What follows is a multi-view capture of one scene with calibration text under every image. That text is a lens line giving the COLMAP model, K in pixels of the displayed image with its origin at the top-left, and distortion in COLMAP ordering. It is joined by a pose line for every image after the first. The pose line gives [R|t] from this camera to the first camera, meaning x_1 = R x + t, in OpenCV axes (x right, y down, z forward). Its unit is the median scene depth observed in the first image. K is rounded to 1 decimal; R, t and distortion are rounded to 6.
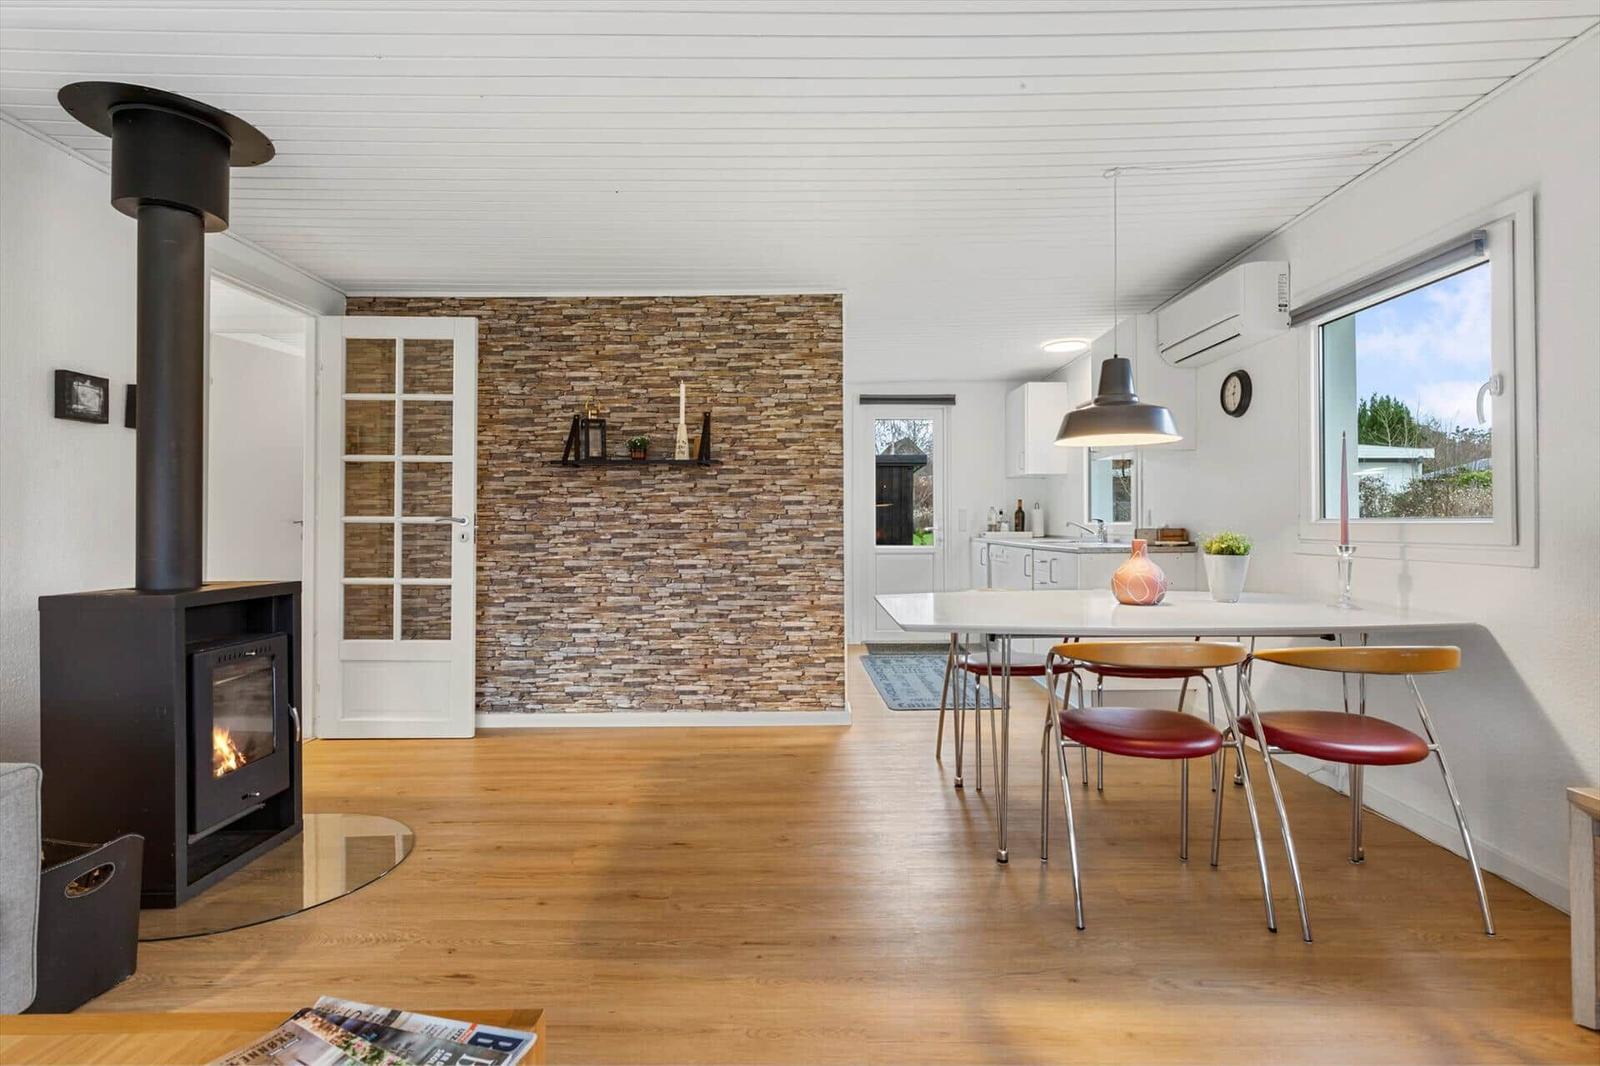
lens RADIAL K [[747.1, 0, 800.9], [0, 747.1, 523.3], [0, 0, 1]] dist [-0.003556, 0.000528]
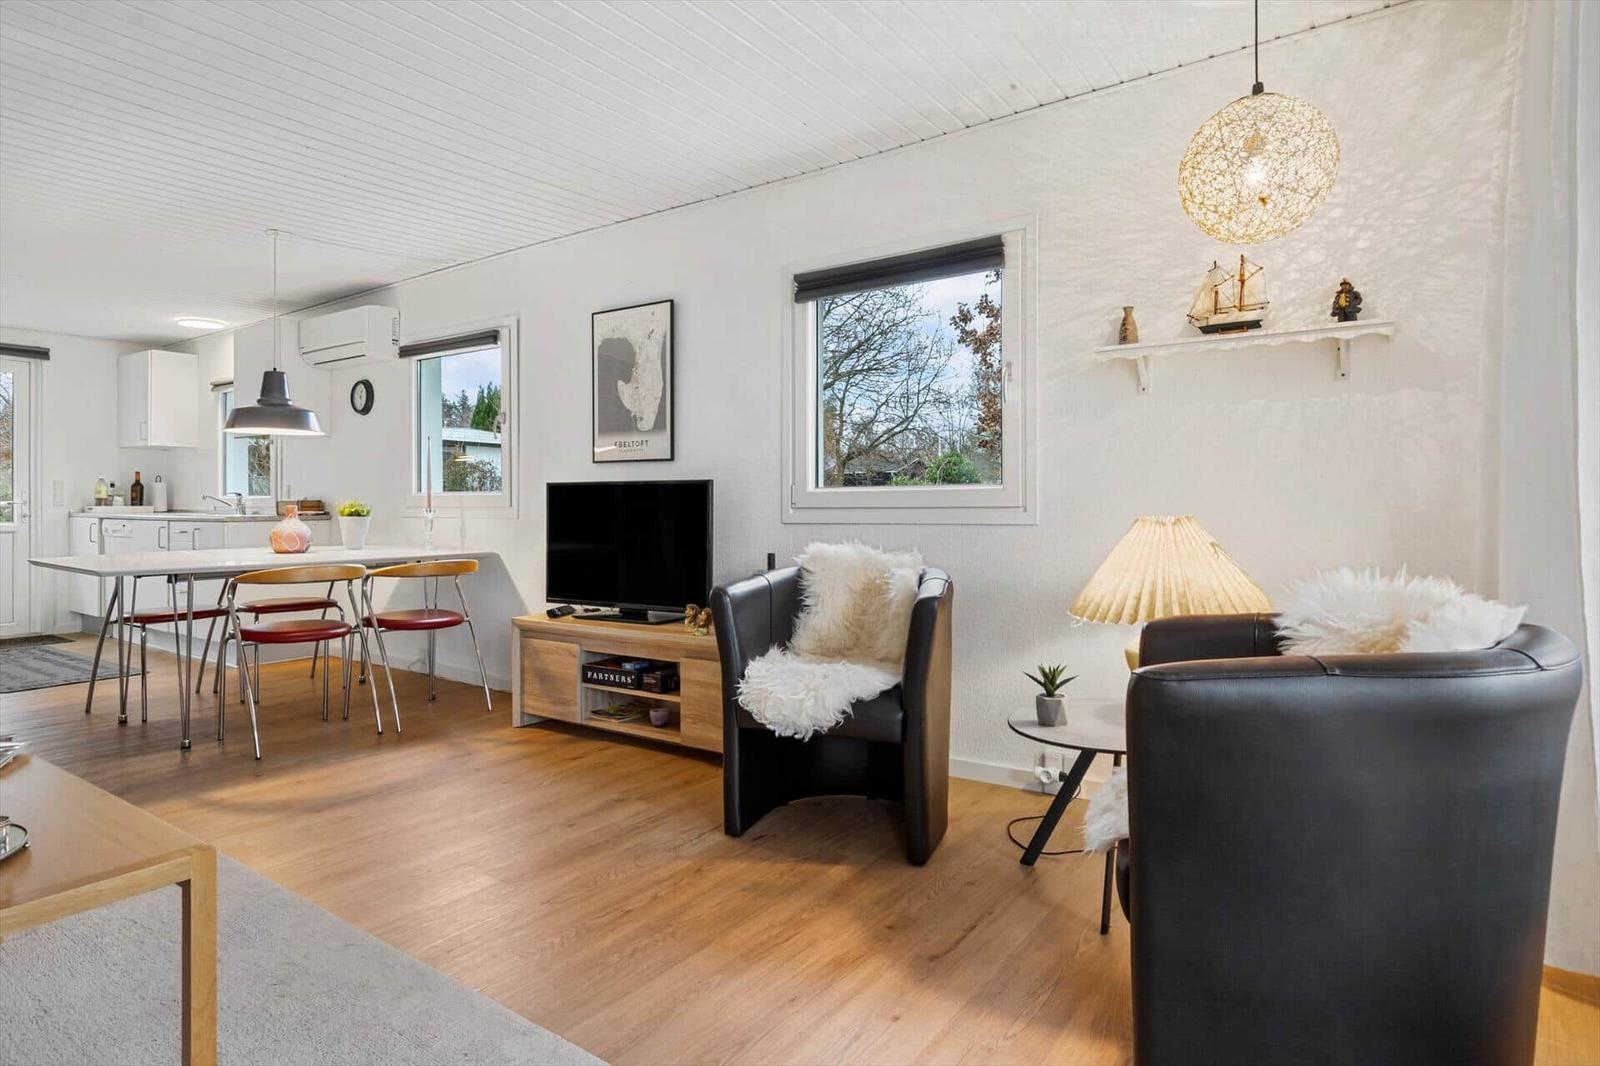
lens RADIAL K [[844.2, 0, 801.5], [0, 844.2, 504.4], [0, 0, 1]] dist [-0.004167, -0.000537]
pose [[0.535409, 0.000928, 0.844592, -0.277626], [-0.001531, 0.999999, -0.000128, 0.014927], [-0.844592, -0.001225, 0.535410, -0.485760]]
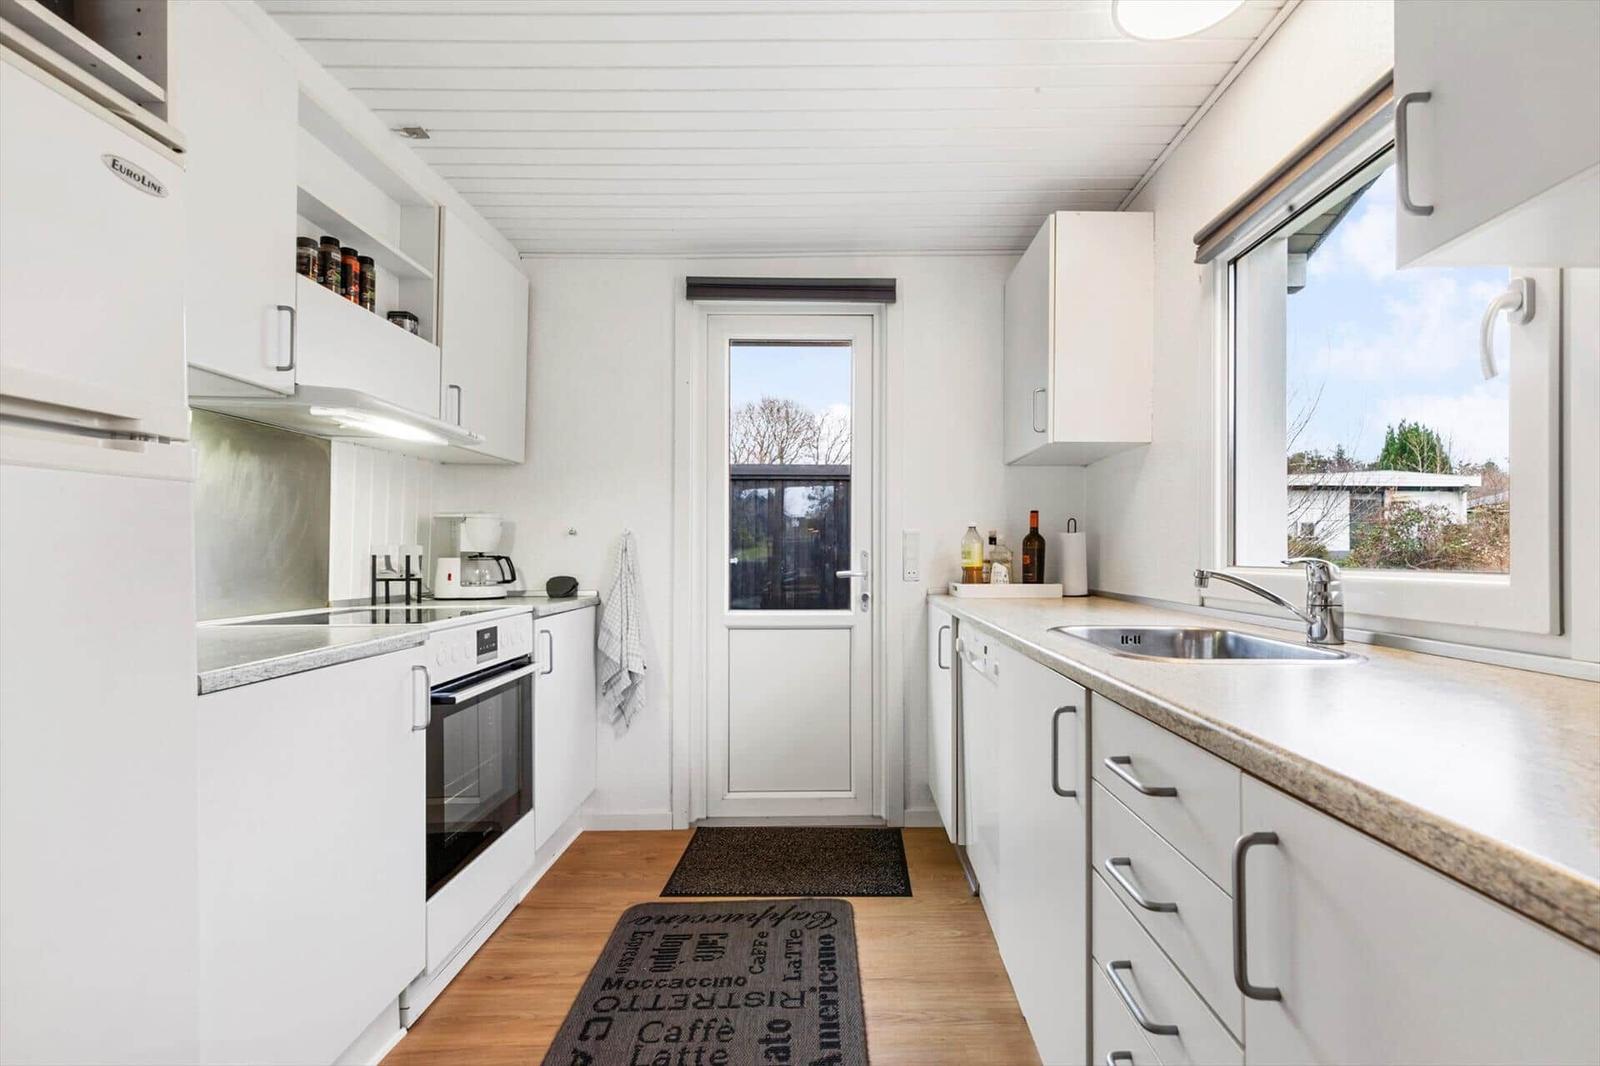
lens RADIAL K [[747.1, 0, 825.2], [0, 747.1, 556.0], [0, 0, 1]] dist [-0.003556, 0.000528]
pose [[0.999857, 0.001288, 0.016845, 0.297840], [-0.001296, 0.999999, 0.000453, -0.009050], [-0.016844, -0.000475, 0.999858, 1.029479]]
